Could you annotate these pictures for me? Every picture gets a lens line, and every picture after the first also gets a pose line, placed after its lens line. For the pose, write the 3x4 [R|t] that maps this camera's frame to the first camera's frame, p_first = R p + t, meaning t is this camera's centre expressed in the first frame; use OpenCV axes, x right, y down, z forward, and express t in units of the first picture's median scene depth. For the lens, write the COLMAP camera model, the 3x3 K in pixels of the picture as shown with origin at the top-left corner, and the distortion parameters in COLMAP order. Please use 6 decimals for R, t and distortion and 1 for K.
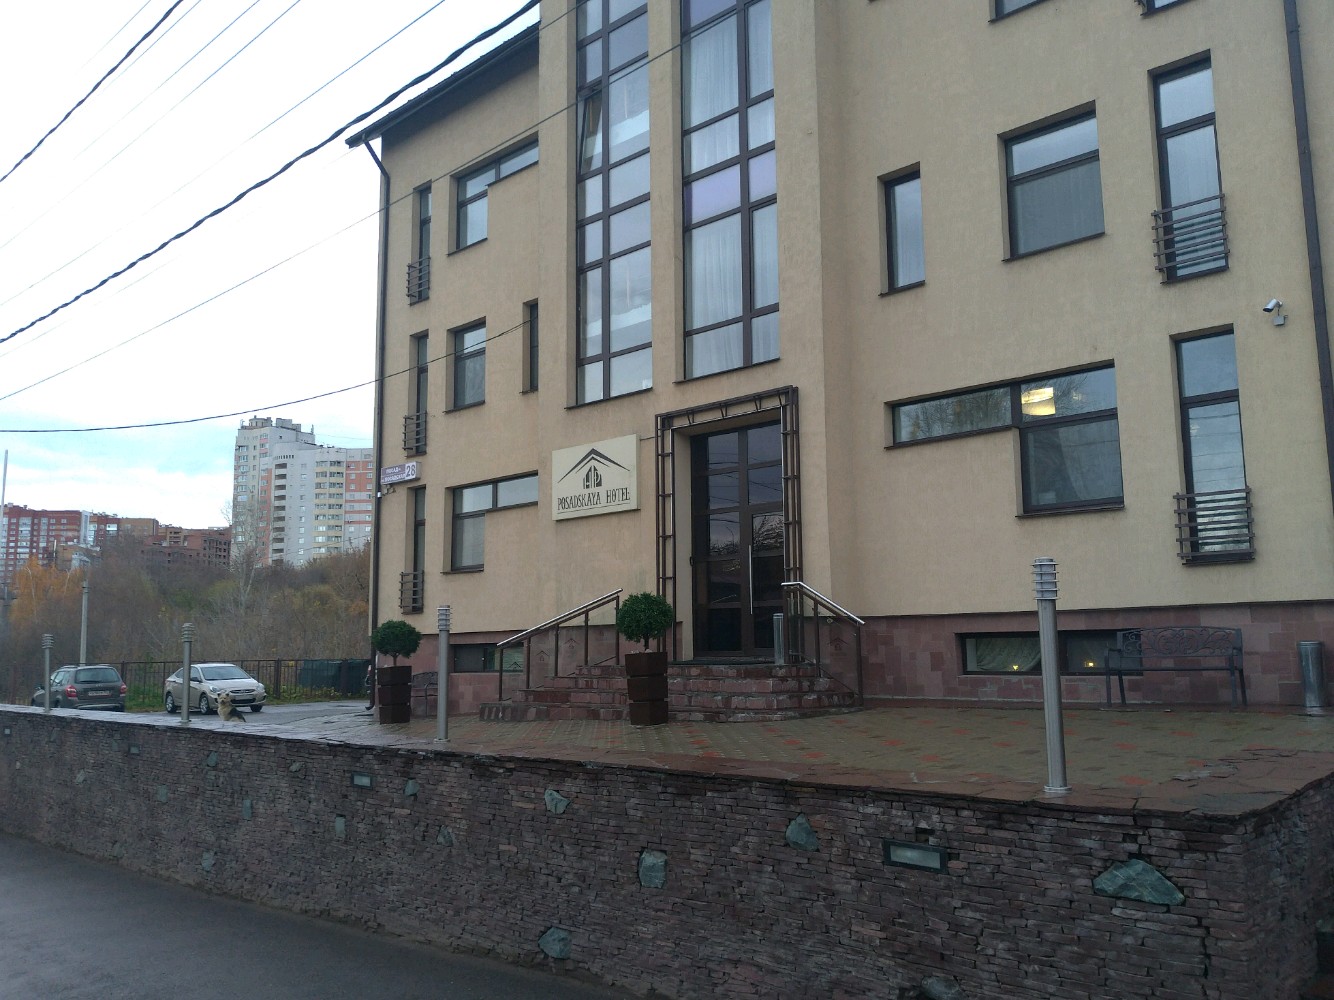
lens RADIAL K [[1114.7, 0, 667.0], [0, 1114.7, 500.0], [0, 0, 1]] dist [0.007053, -0.115088]
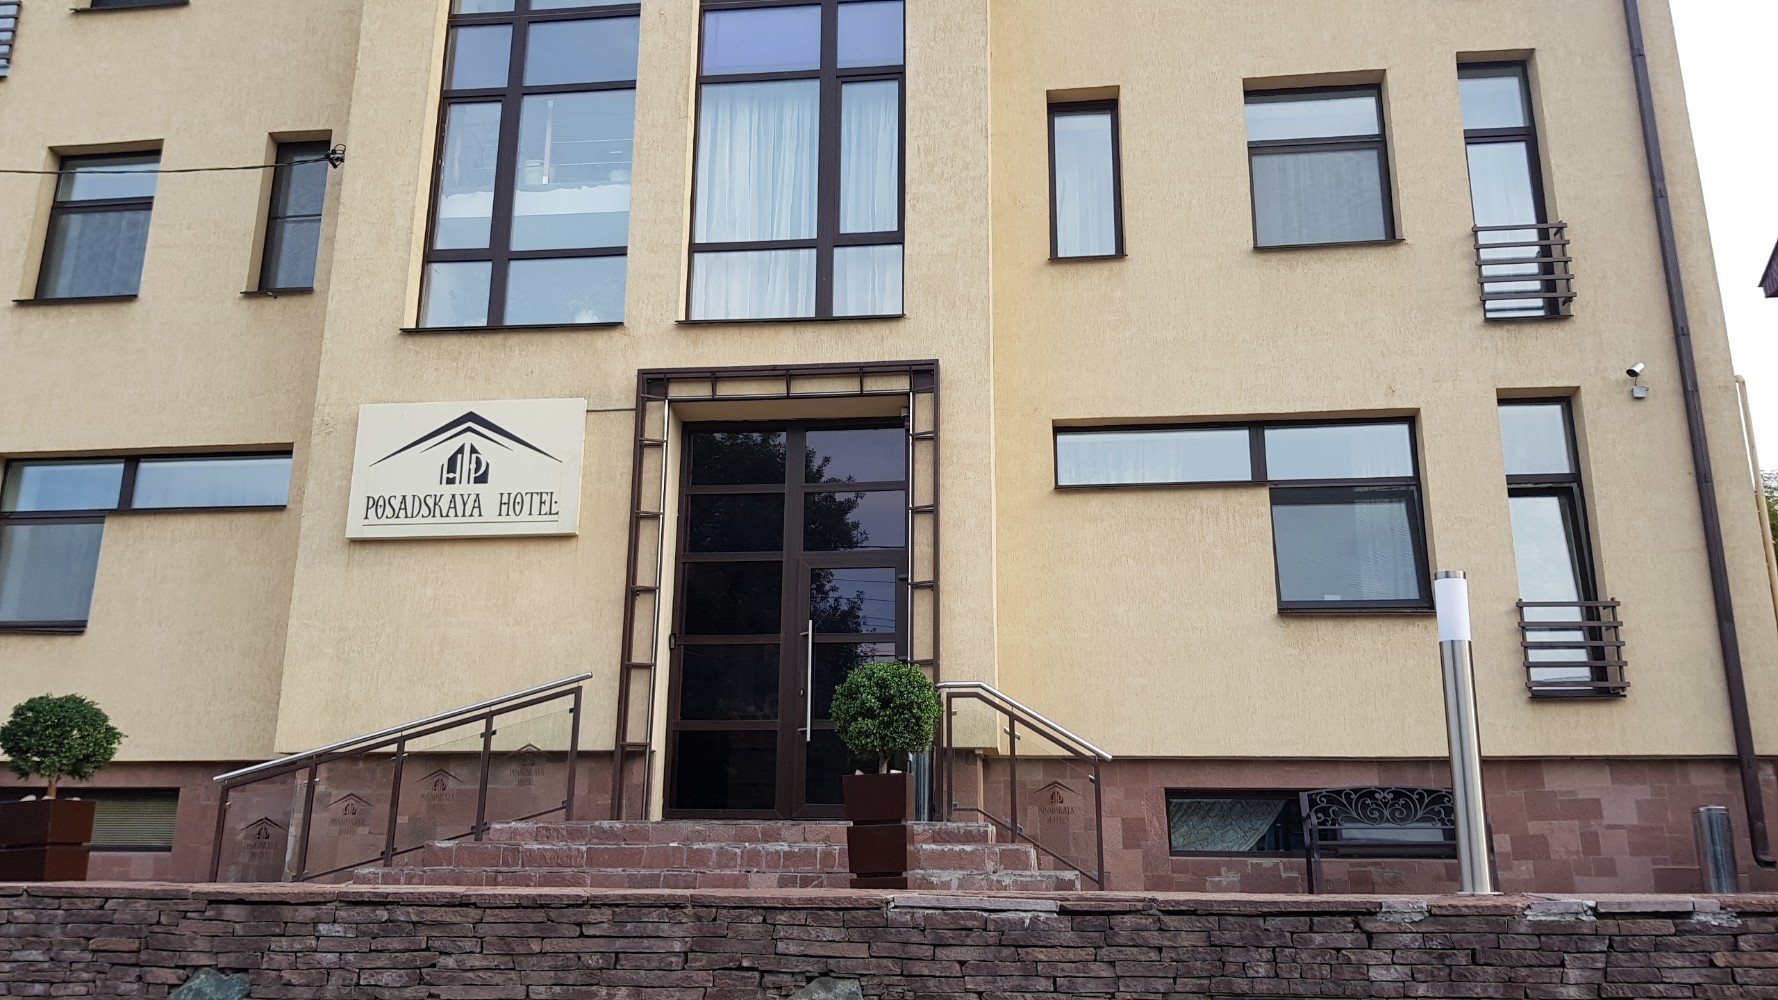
lens RADIAL K [[1322.5, 0, 889.0], [0, 1322.5, 500.0], [0, 0, 1]] dist [-0.009245, -0.006069]
pose [[0.792592, 0.171594, 0.585109, -0.285823], [-0.096302, 0.982770, -0.157764, 0.078957], [-0.602099, 0.068695, 0.795461, 0.417319]]
